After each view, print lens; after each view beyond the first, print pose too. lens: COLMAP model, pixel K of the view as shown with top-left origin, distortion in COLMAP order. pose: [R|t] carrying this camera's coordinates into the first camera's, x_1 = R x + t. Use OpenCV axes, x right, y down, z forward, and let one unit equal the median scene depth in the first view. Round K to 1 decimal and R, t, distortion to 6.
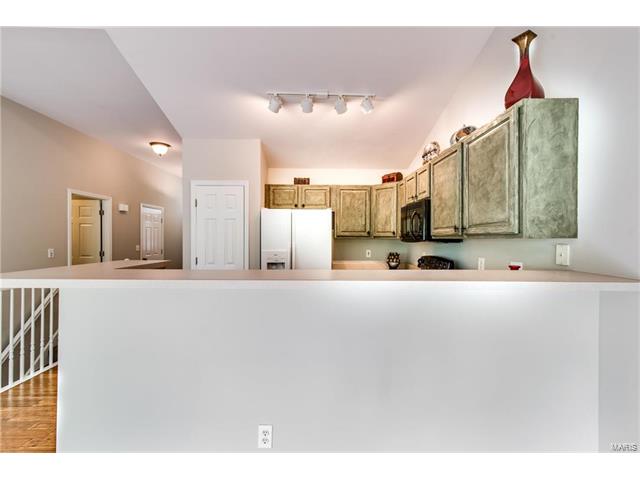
lens RADIAL K [[290.7, 0, 318.6], [0, 290.7, 241.1], [0, 0, 1]] dist [0.010765, 0.000450]
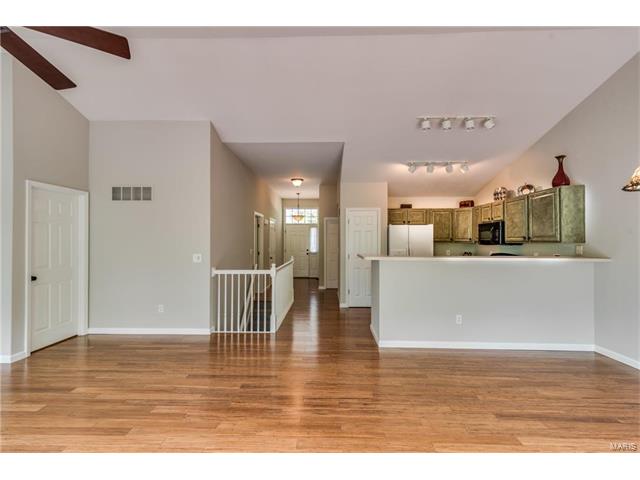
lens RADIAL K [[290.7, 0, 318.6], [0, 290.7, 241.1], [0, 0, 1]] dist [0.010765, 0.000450]
pose [[0.998694, -0.002142, -0.051036, -0.505590], [0.001436, 0.999903, -0.013871, 0.002411], [0.051061, 0.013780, 0.998600, -0.649370]]
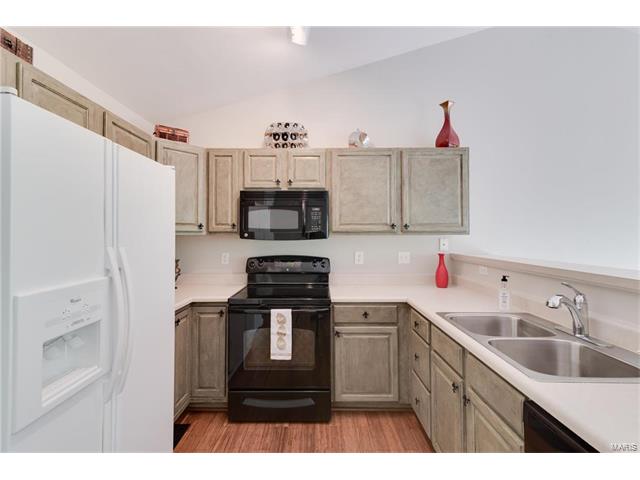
lens RADIAL K [[292.2, 0, 318.7], [0, 292.2, 233.4], [0, 0, 1]] dist [0.005257, 0.000048]
pose [[0.023686, 0.002743, 0.999716, -0.390076], [0.009233, 0.999953, -0.002962, -0.008480], [-0.999677, 0.009300, 0.023660, 0.760116]]
